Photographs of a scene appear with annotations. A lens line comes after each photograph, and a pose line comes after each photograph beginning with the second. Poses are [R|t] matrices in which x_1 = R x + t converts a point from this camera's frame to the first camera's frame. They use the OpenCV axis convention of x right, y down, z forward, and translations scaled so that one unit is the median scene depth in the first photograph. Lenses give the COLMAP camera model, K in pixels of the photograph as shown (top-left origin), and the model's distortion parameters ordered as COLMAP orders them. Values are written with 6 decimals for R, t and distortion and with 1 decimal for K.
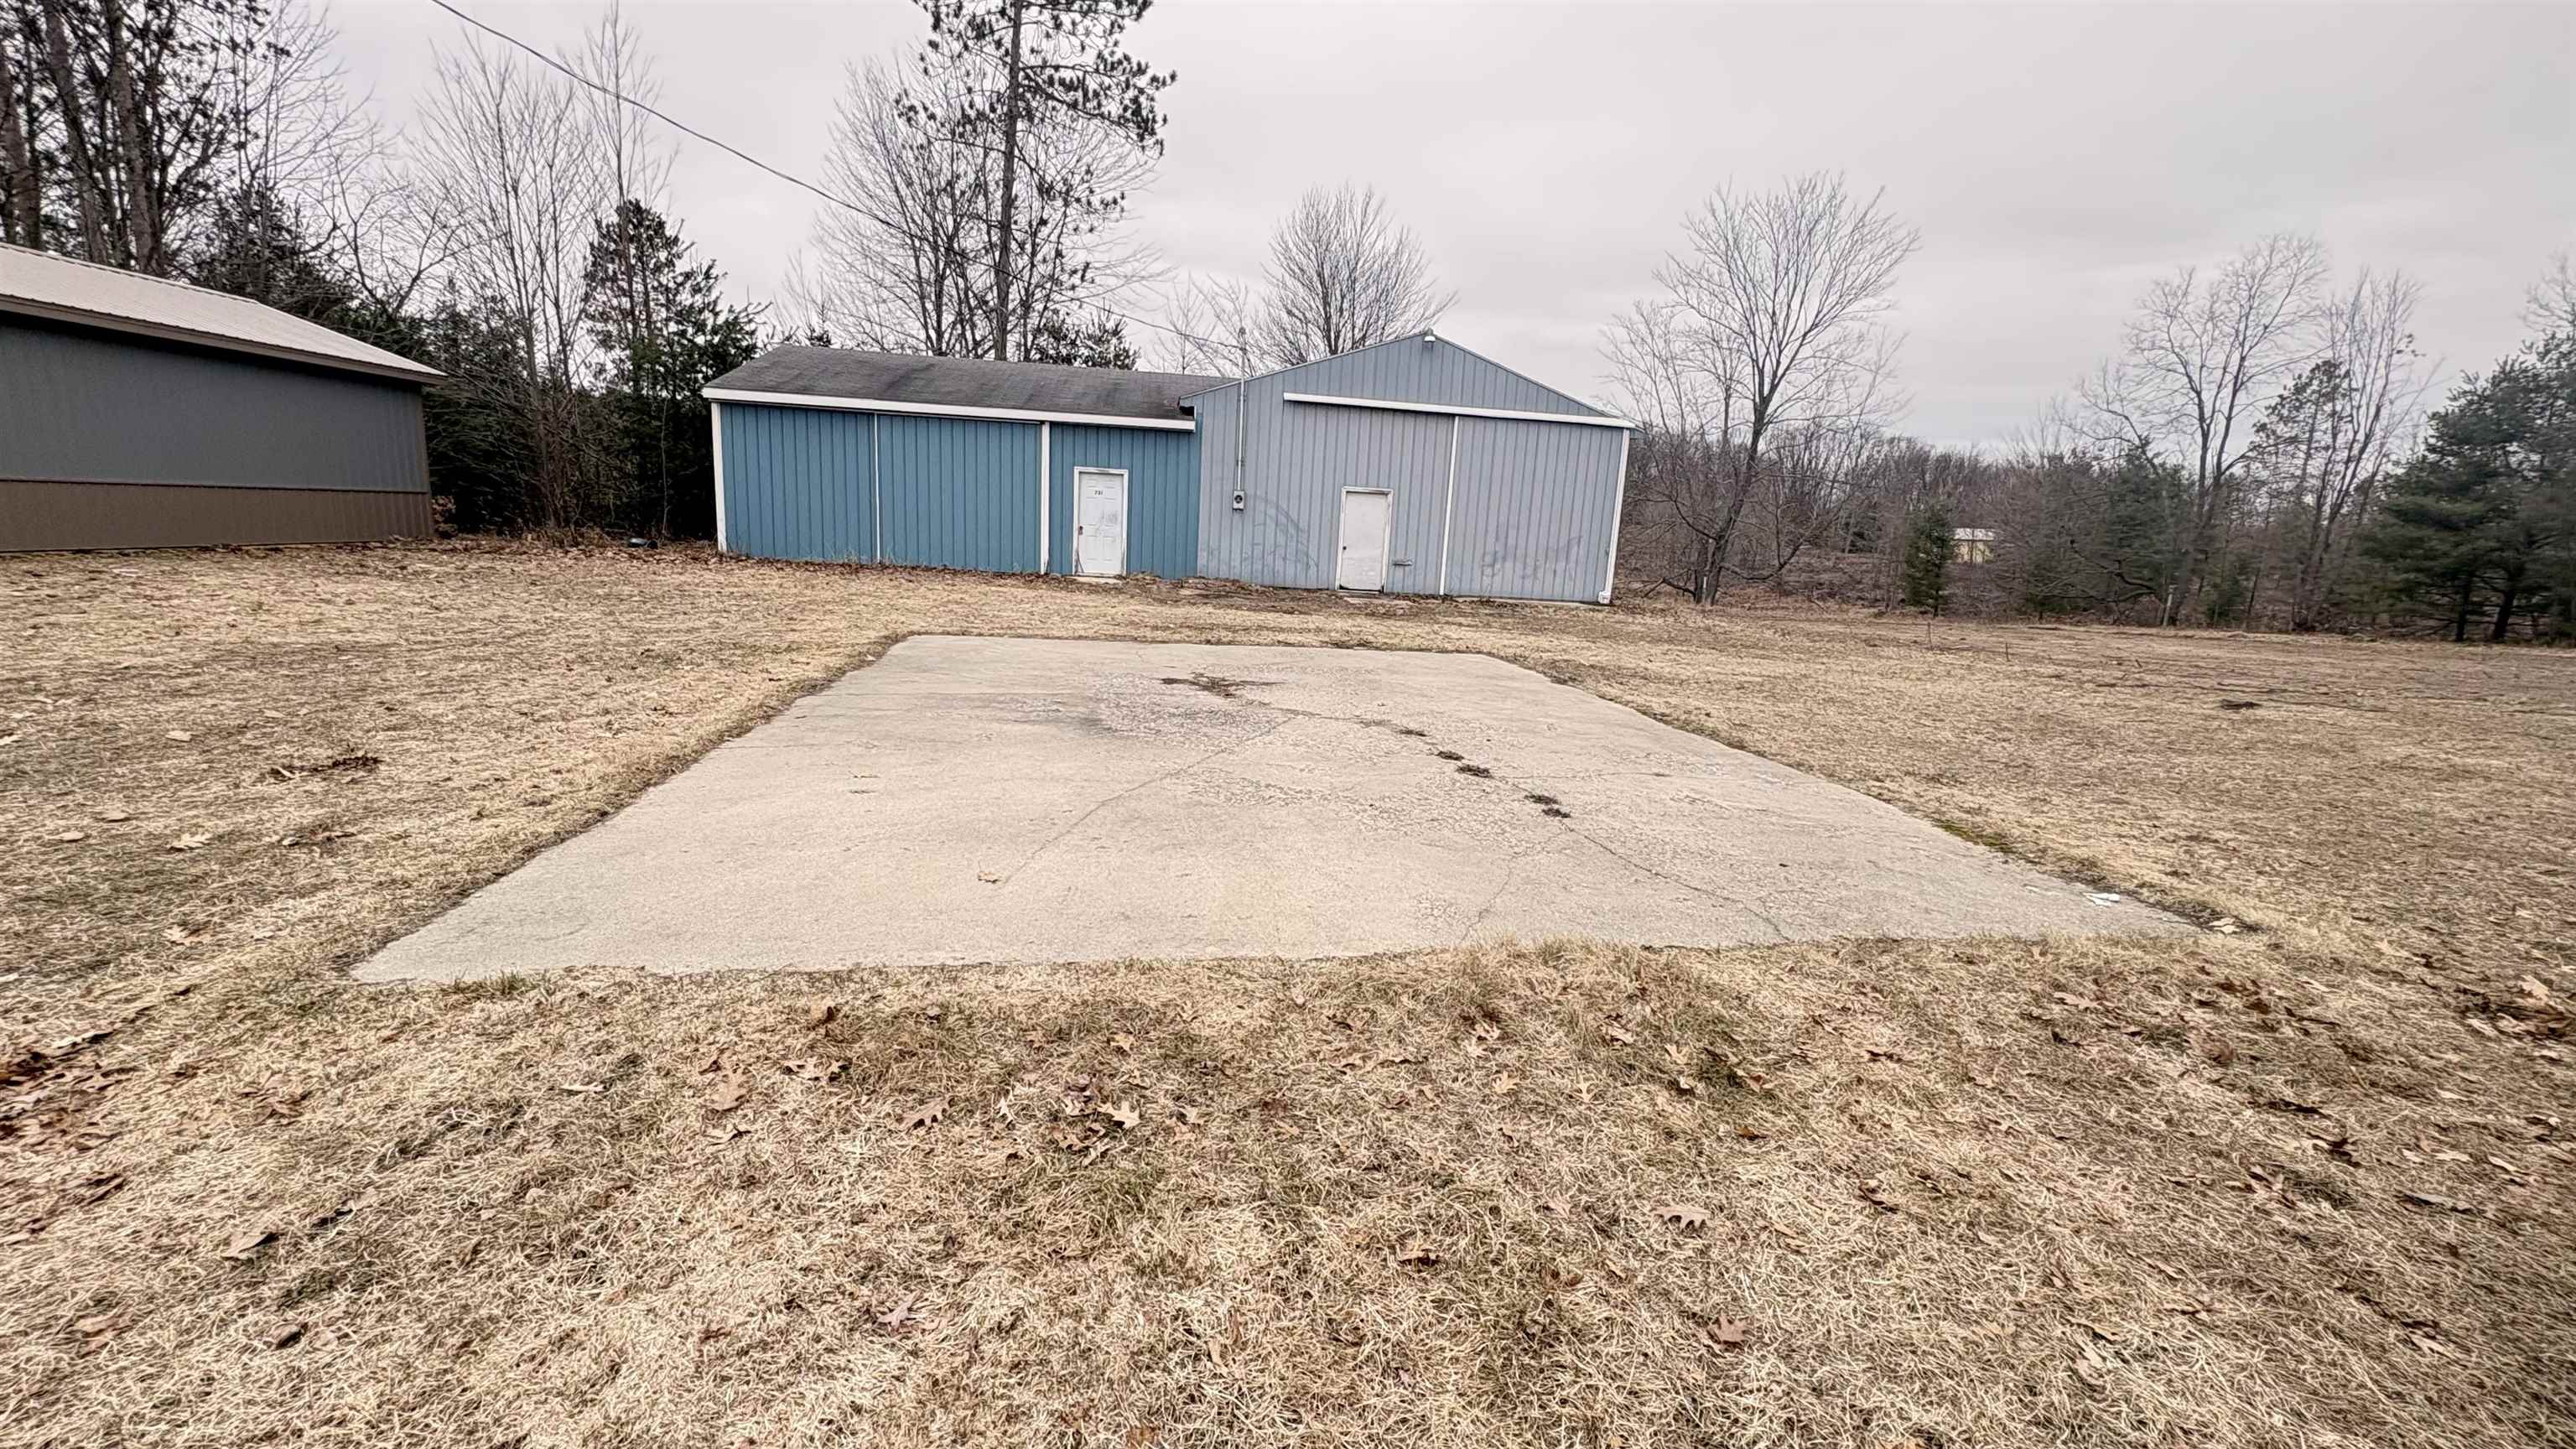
lens RADIAL K [[1020.5, 0, 1286.9], [0, 1020.5, 720.2], [0, 0, 1]] dist [0.002122, 0.000140]
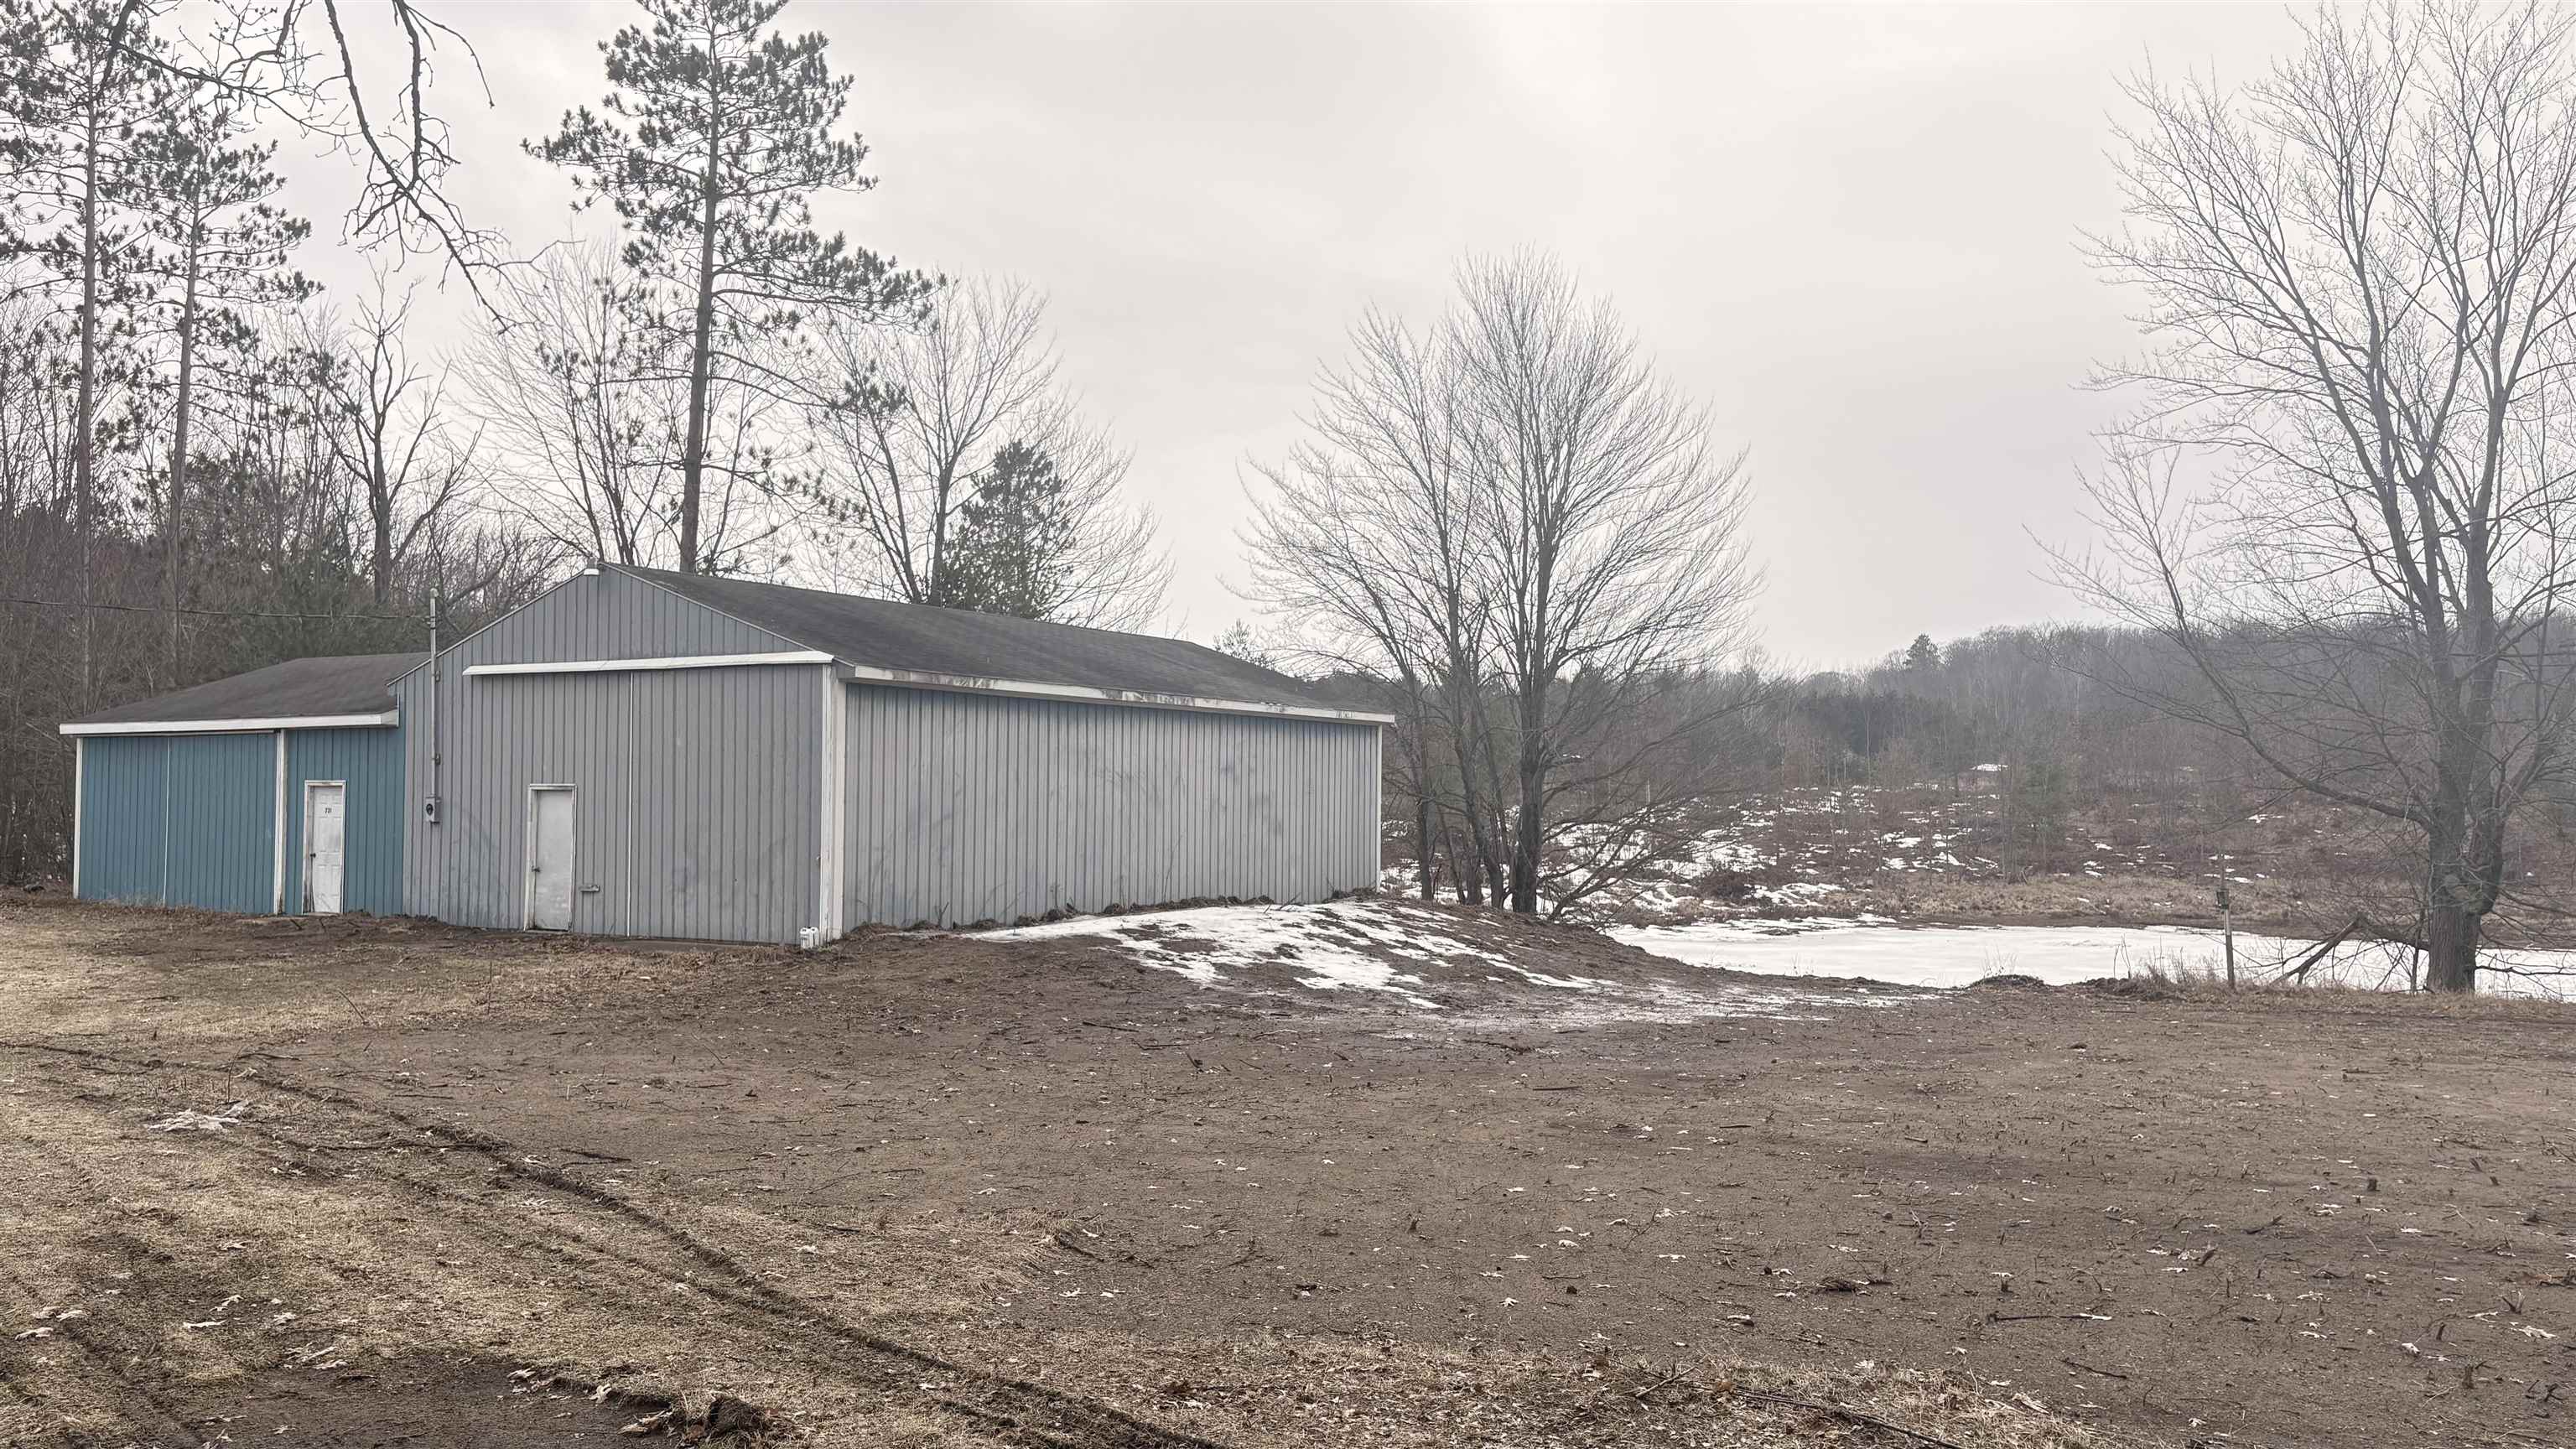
lens RADIAL K [[1928.9, 0, 1288.0], [0, 1928.9, 724.5], [0, 0, 1]] dist [0.084514, -0.105521]
pose [[0.782429, -0.076762, -0.617991, 0.978695], [-0.082499, 0.970850, -0.225043, -0.007151], [0.617251, 0.227064, 0.753288, 0.226267]]
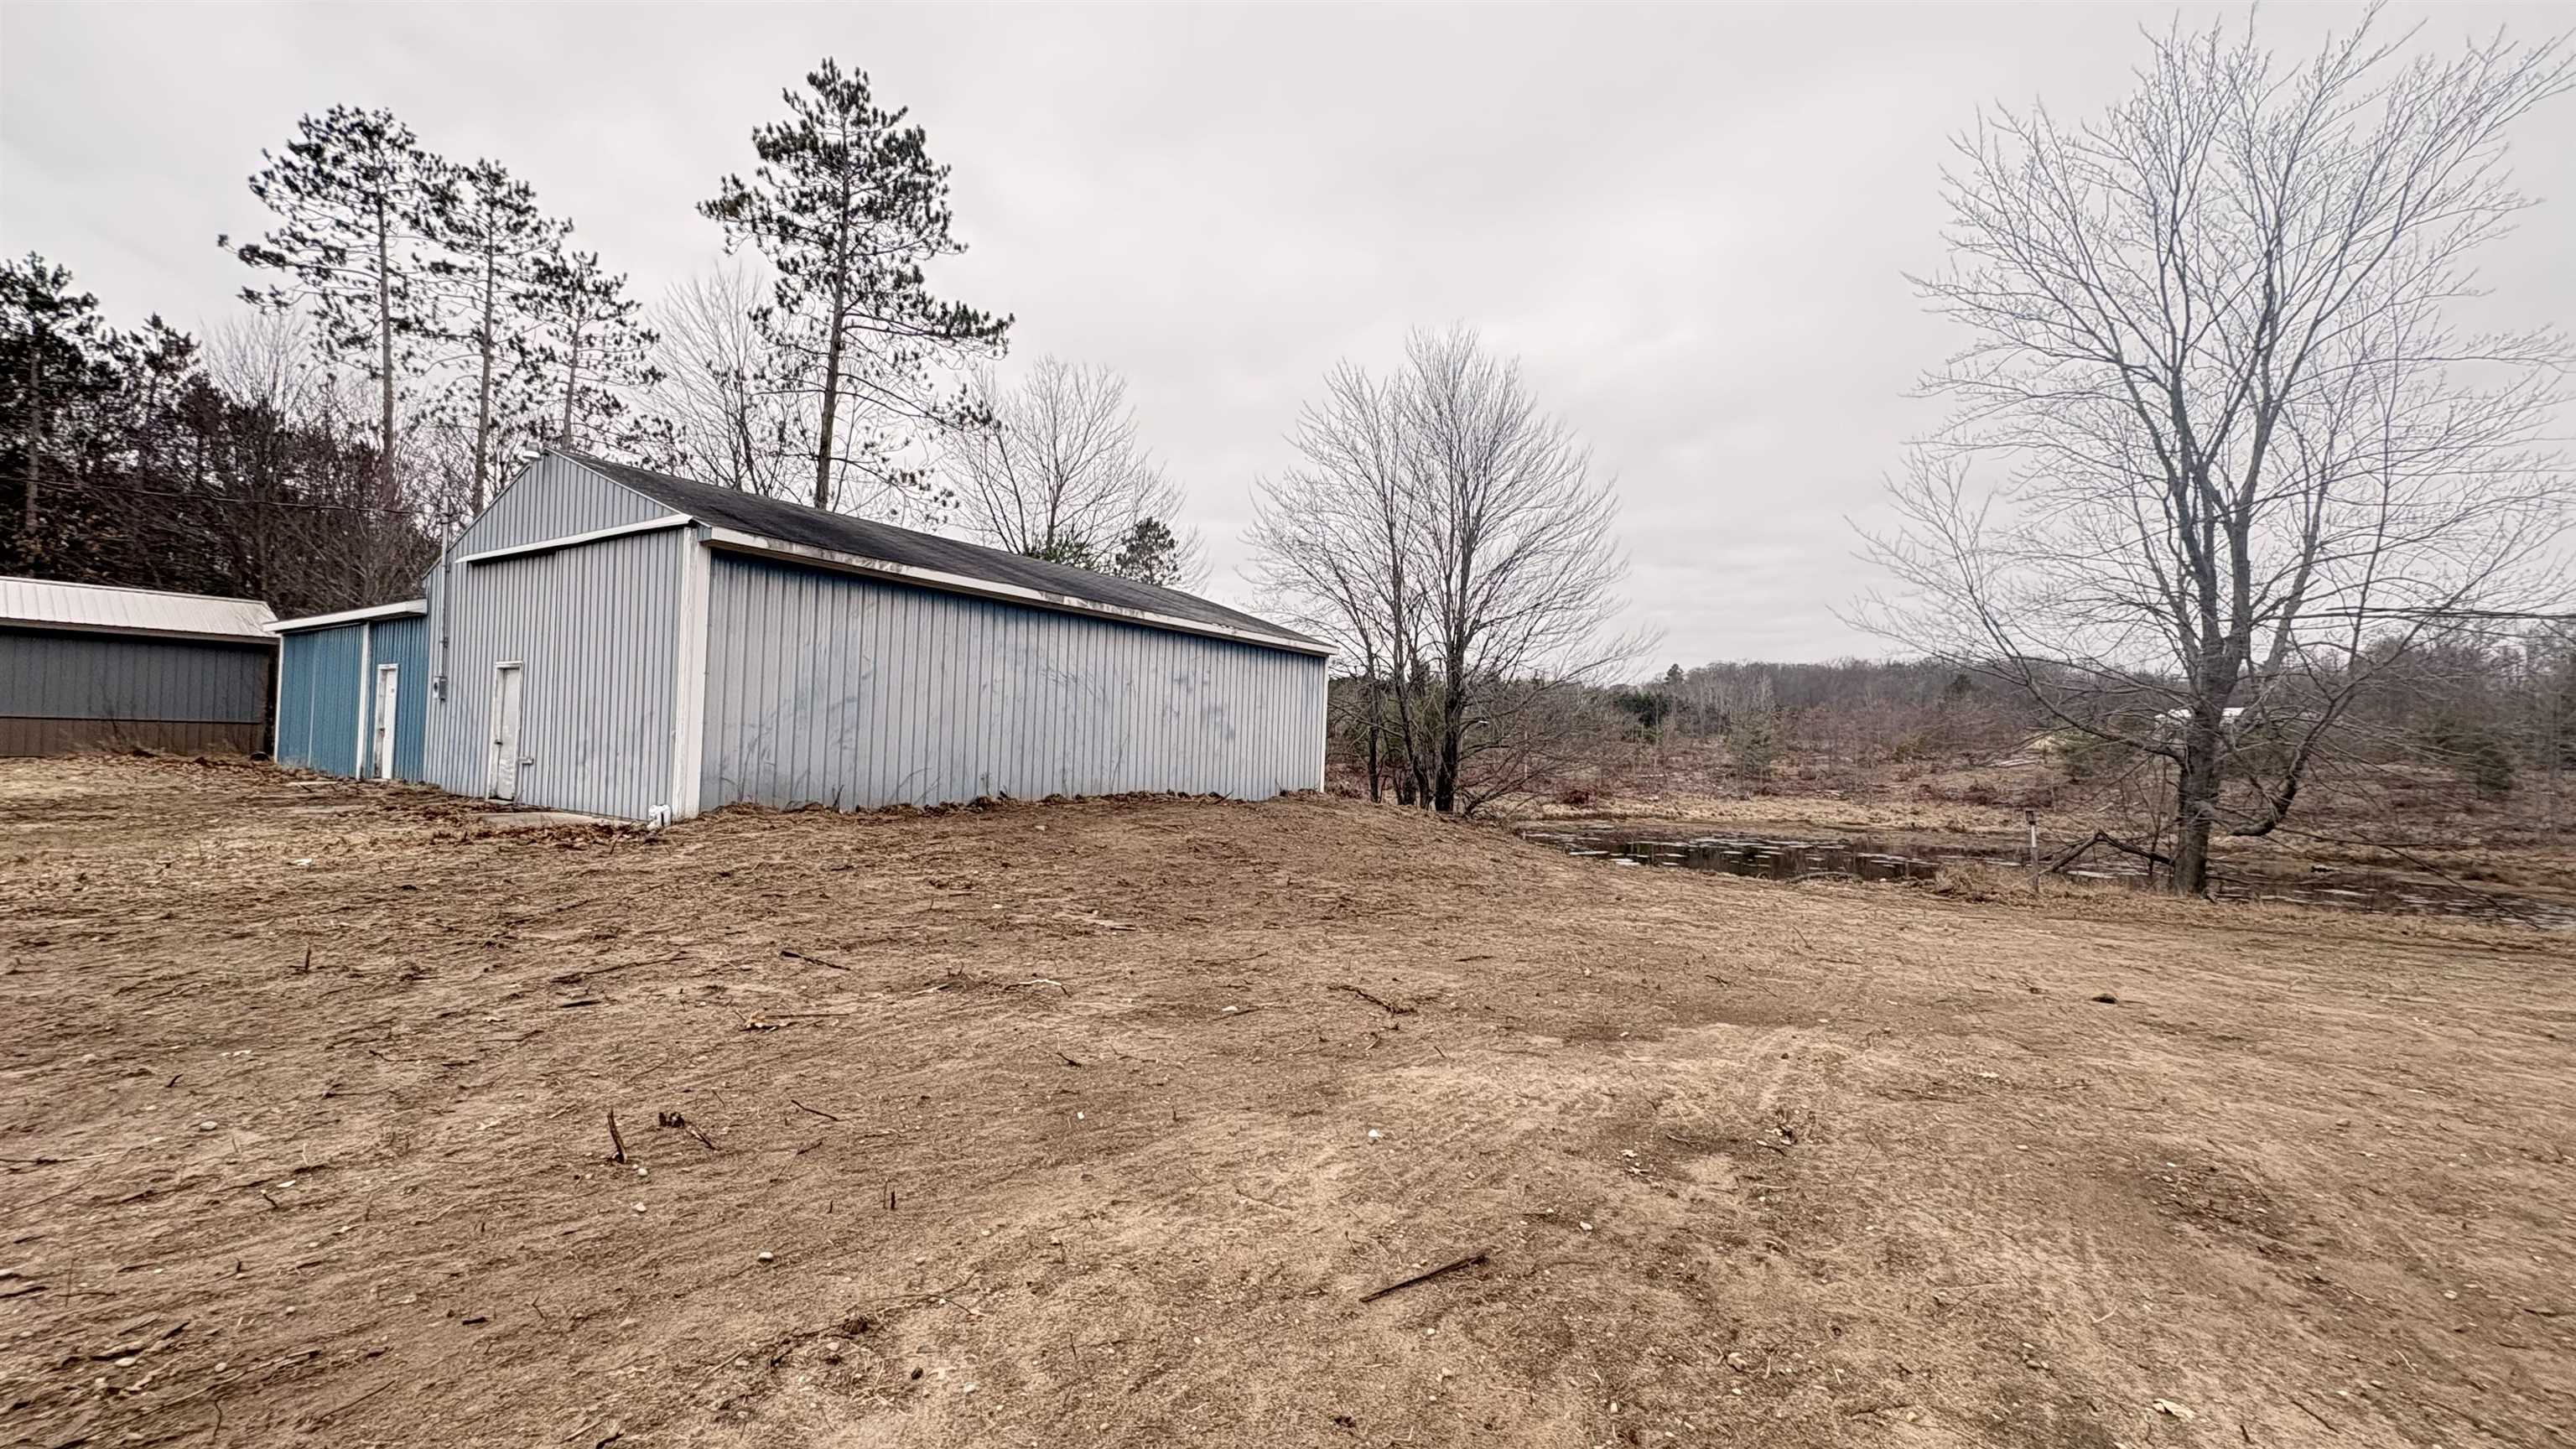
lens RADIAL K [[1020.5, 0, 1286.9], [0, 1020.5, 720.2], [0, 0, 1]] dist [0.002122, 0.000140]
pose [[0.757707, -0.047865, -0.650838, 0.728123], [-0.117332, 0.971063, -0.208013, -0.078652], [0.641961, 0.233977, 0.730165, 0.648669]]
